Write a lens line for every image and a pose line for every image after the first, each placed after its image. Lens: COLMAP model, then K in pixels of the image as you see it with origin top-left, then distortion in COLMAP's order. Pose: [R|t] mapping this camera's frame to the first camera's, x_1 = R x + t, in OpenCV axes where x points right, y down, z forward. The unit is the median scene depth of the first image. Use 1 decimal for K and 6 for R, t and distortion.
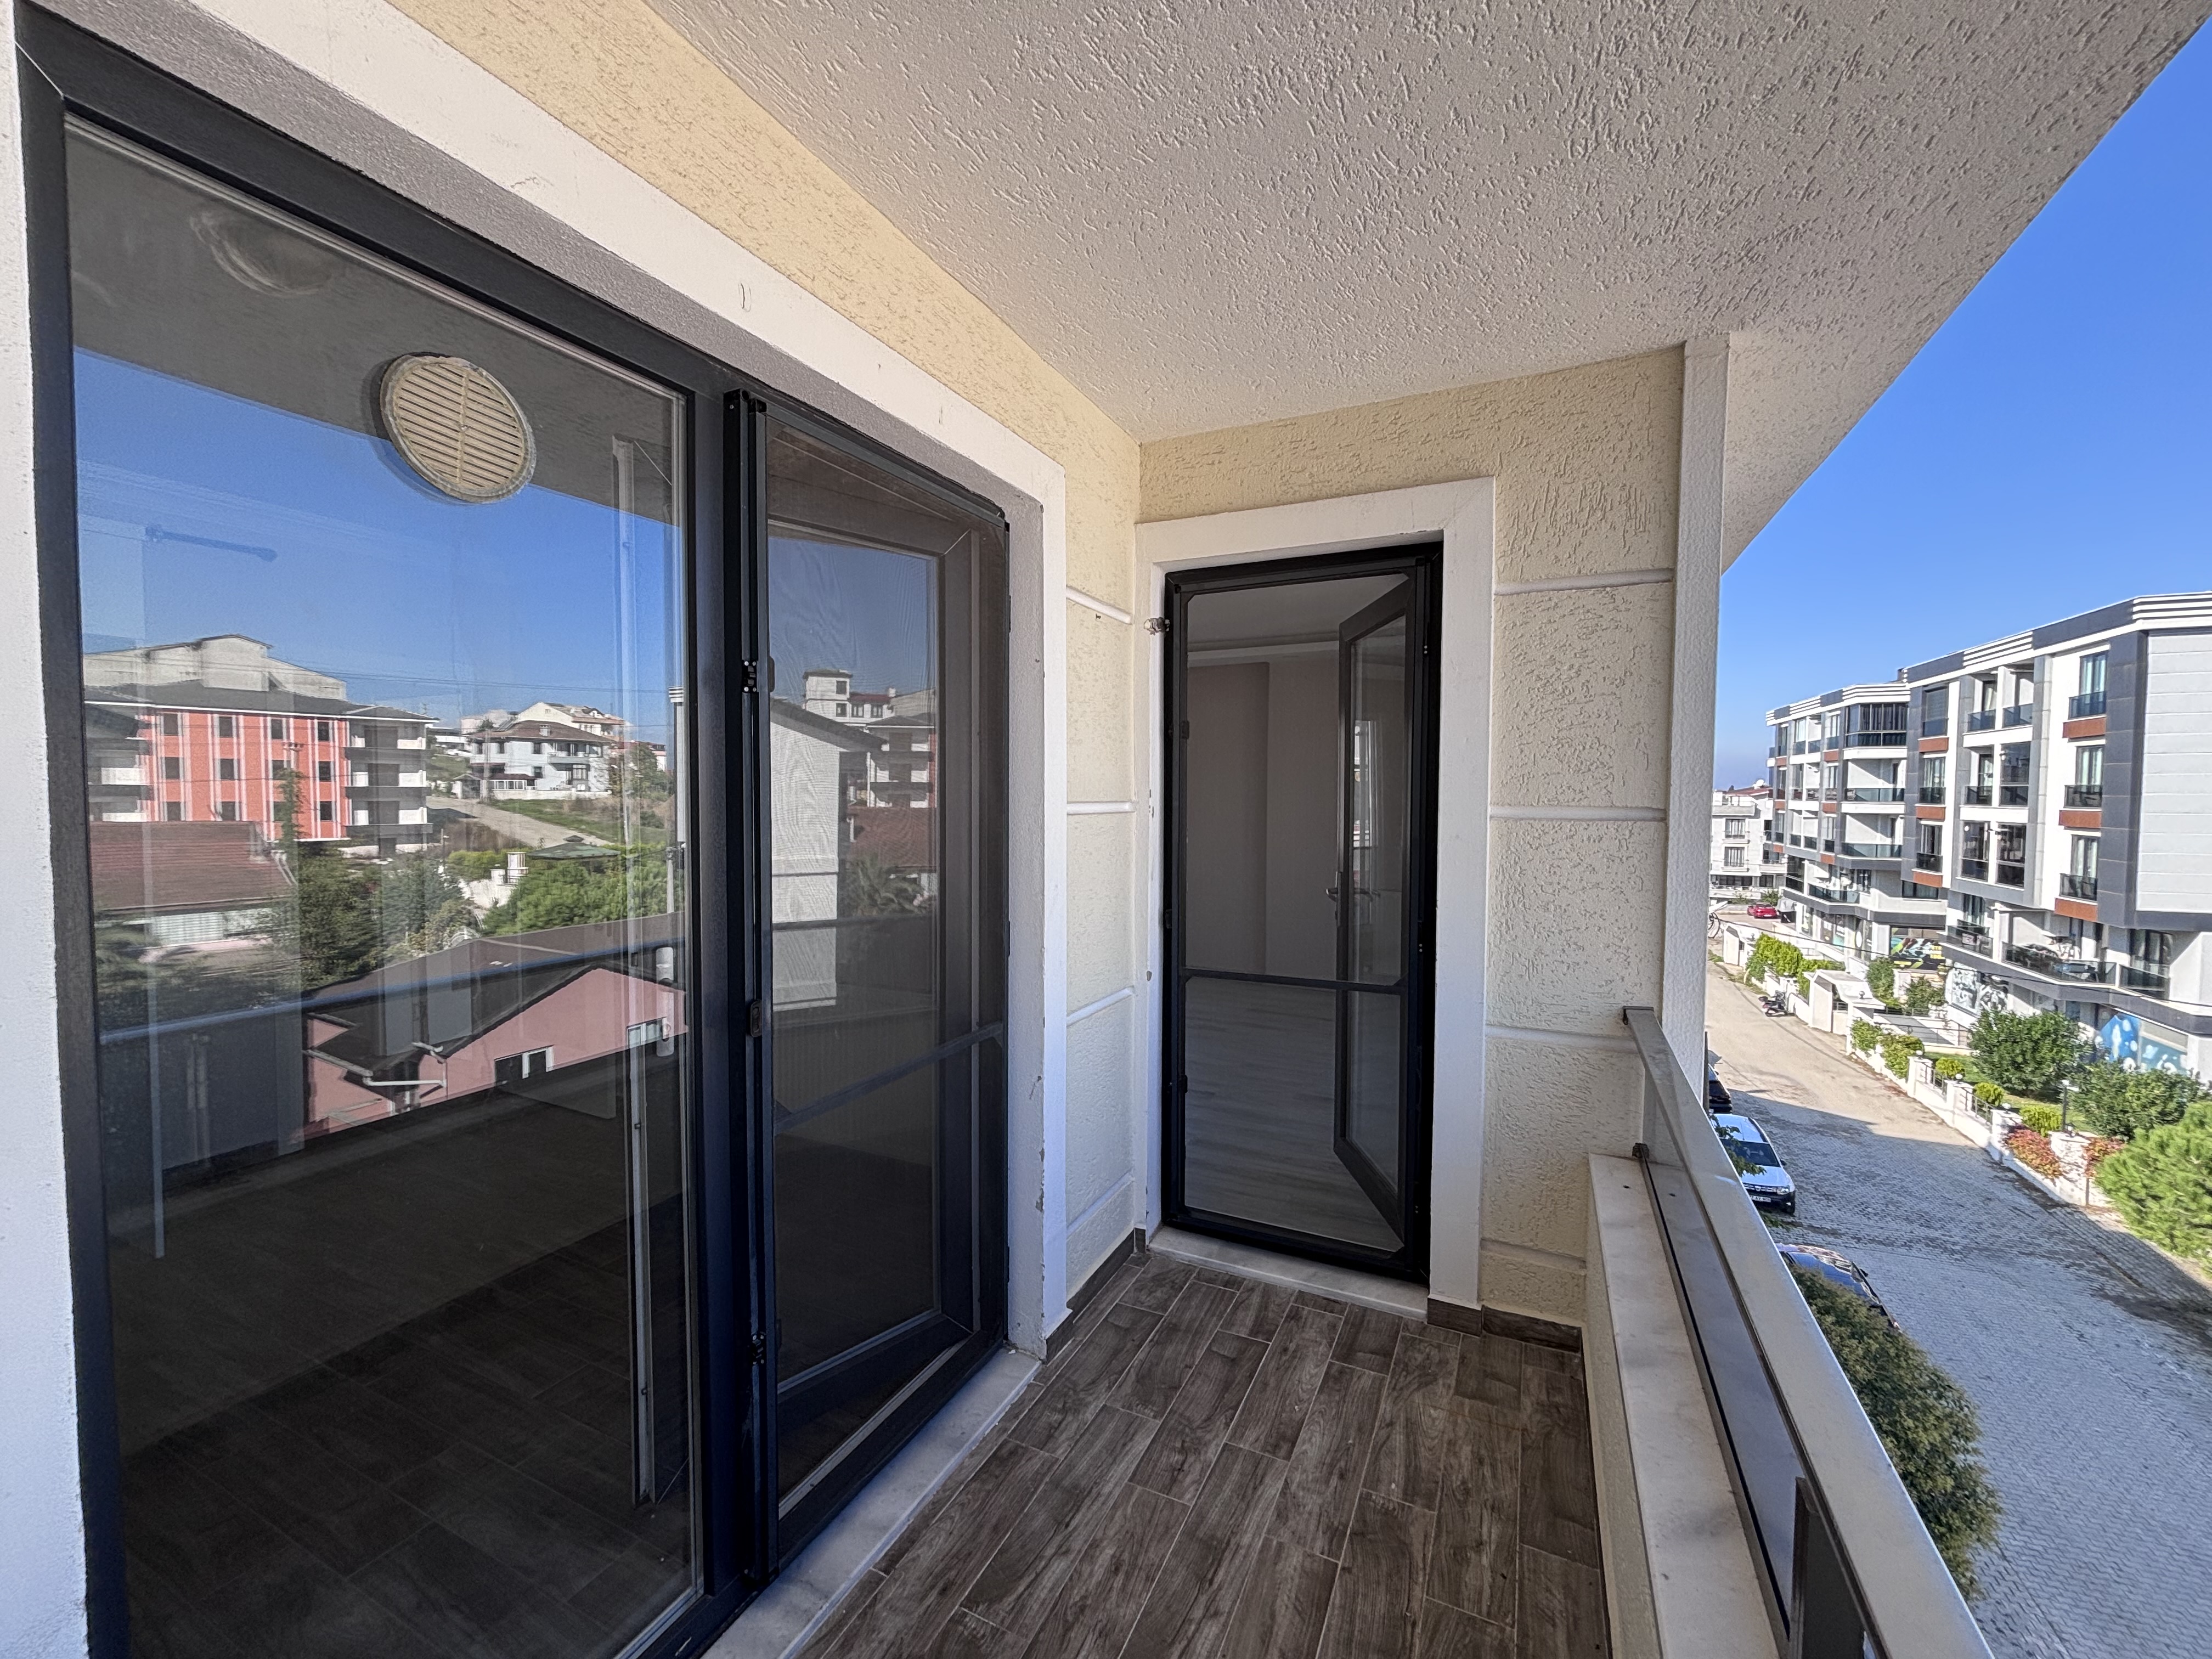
lens RADIAL K [[894.9, 0, 1100.7], [0, 894.9, 833.4], [0, 0, 1]] dist [0.004136, 0.001112]
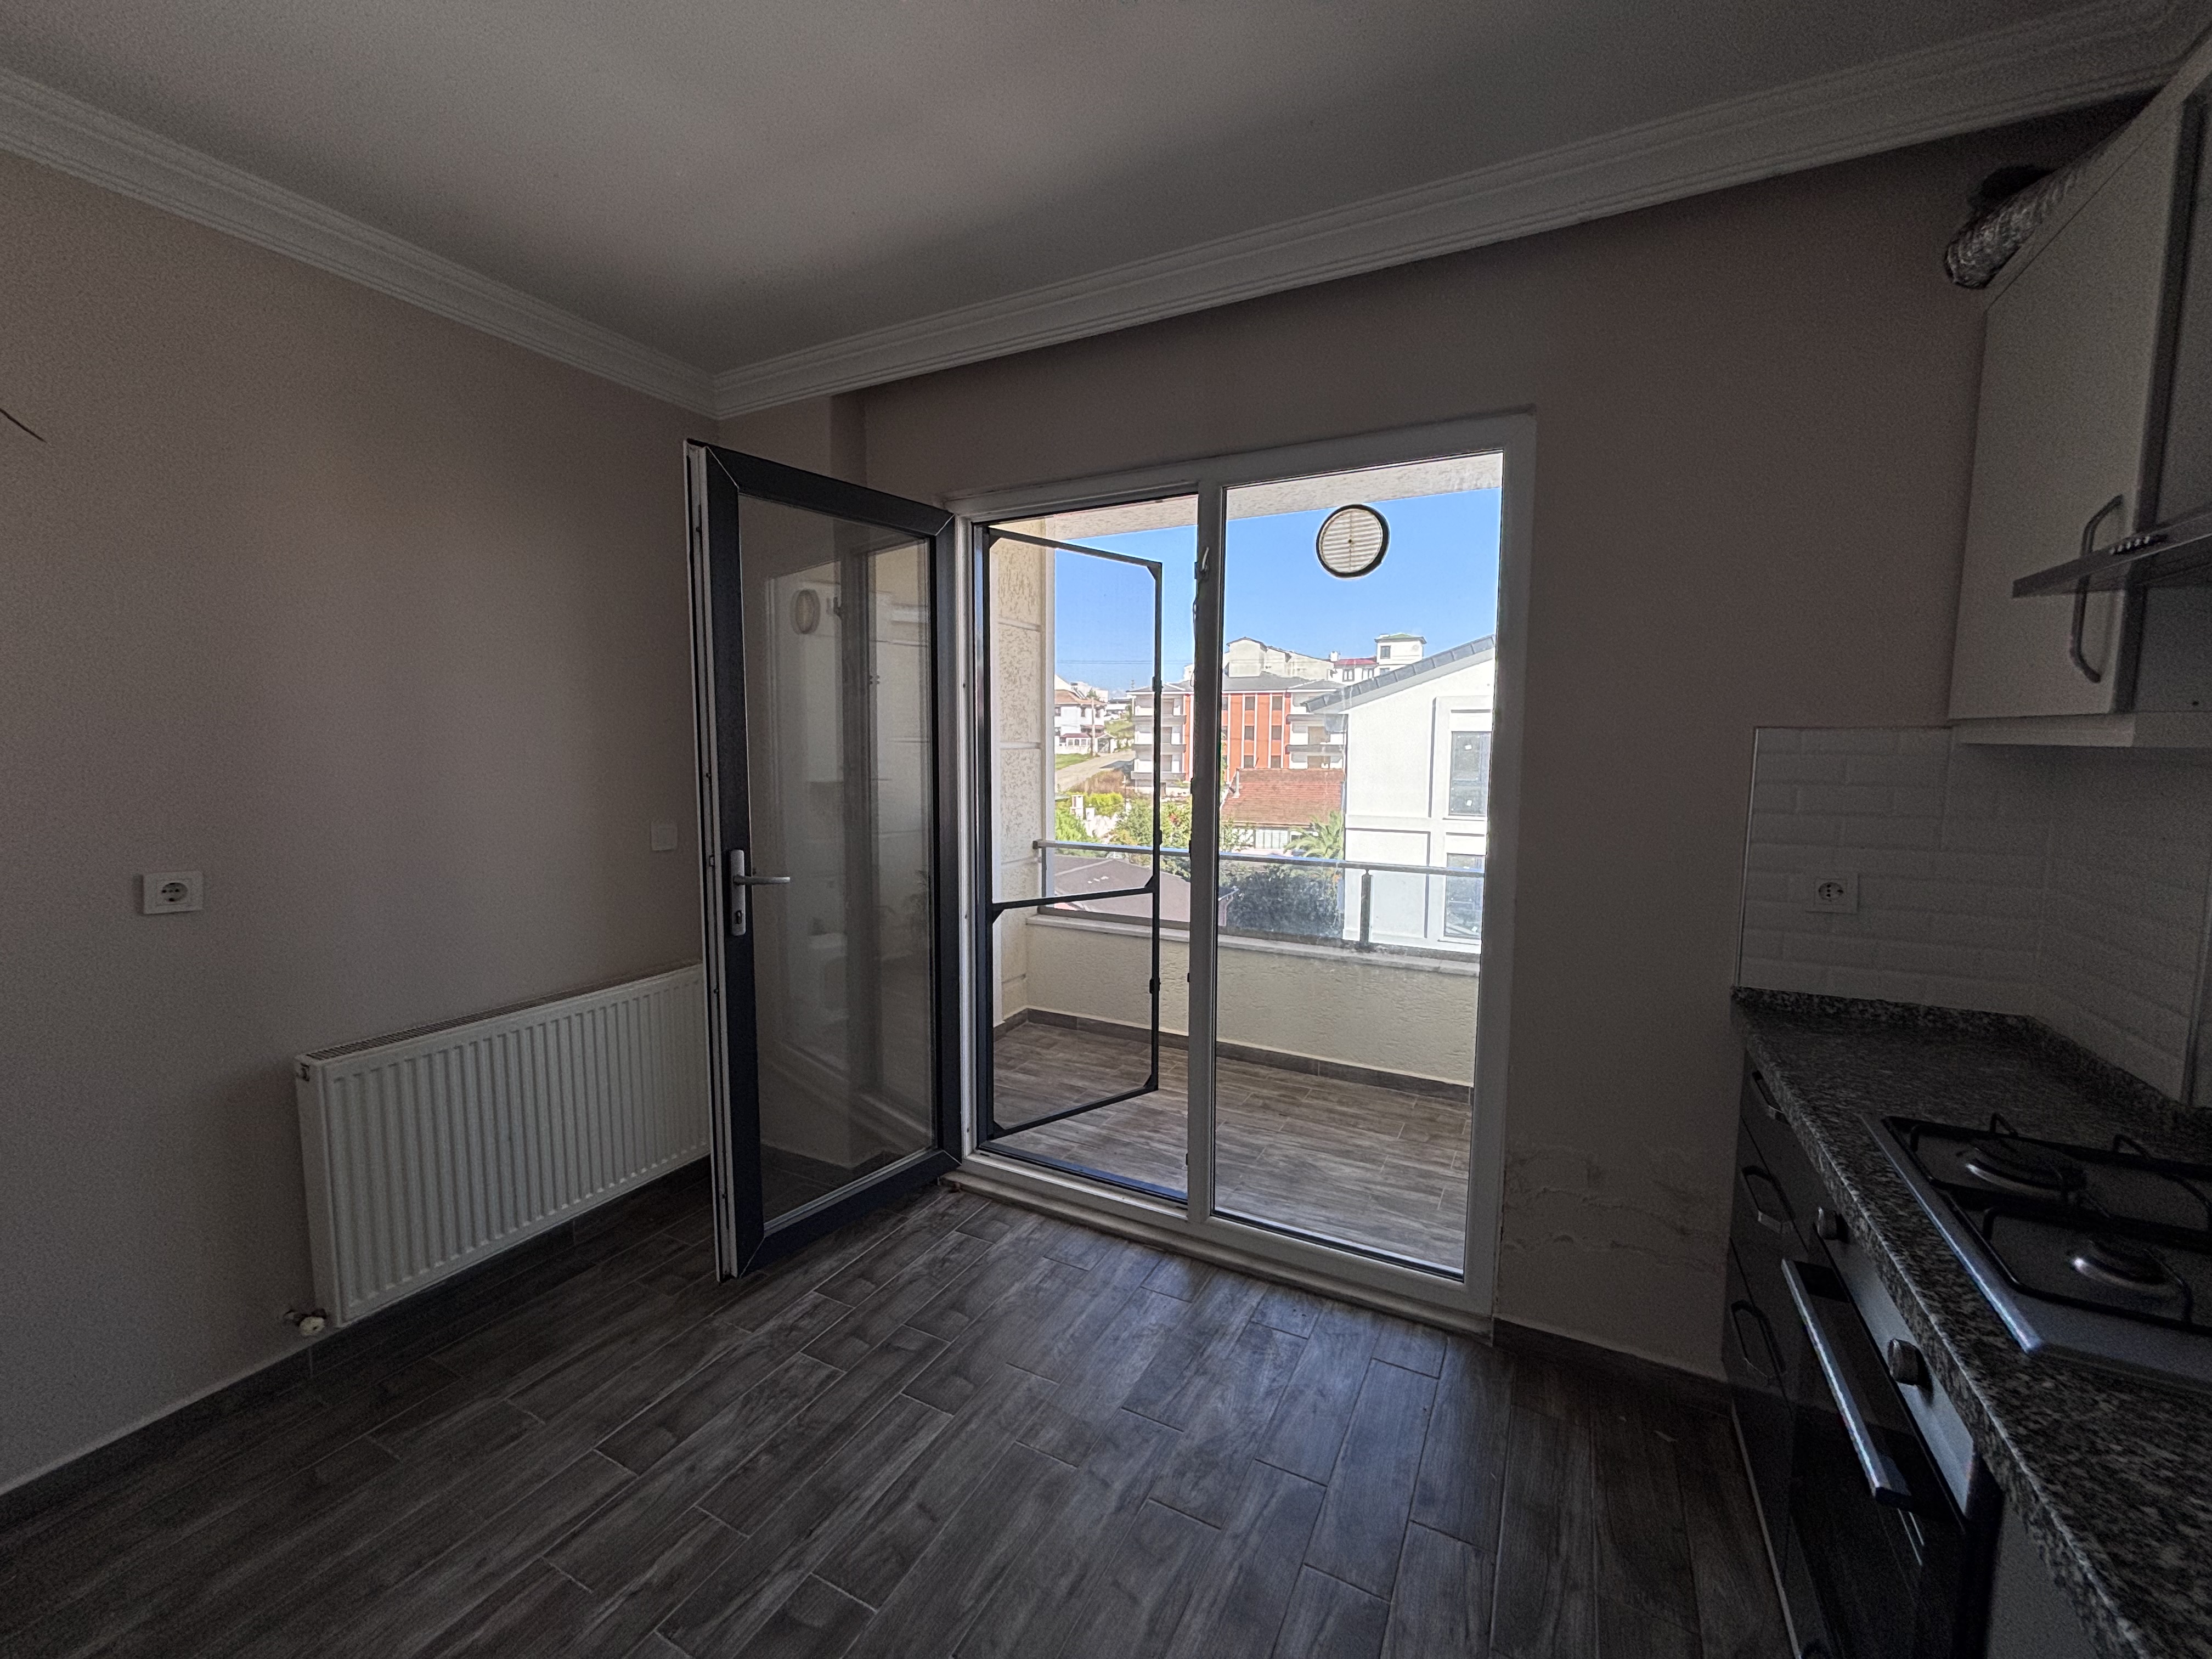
lens RADIAL K [[894.9, 0, 1091.4], [0, 894.9, 833.7], [0, 0, 1]] dist [0.004136, 0.001112]
pose [[0.043715, -0.102198, 0.993803, -1.423932], [0.042824, 0.994031, 0.100338, -0.020157], [-0.998126, 0.038172, 0.047831, 0.782029]]
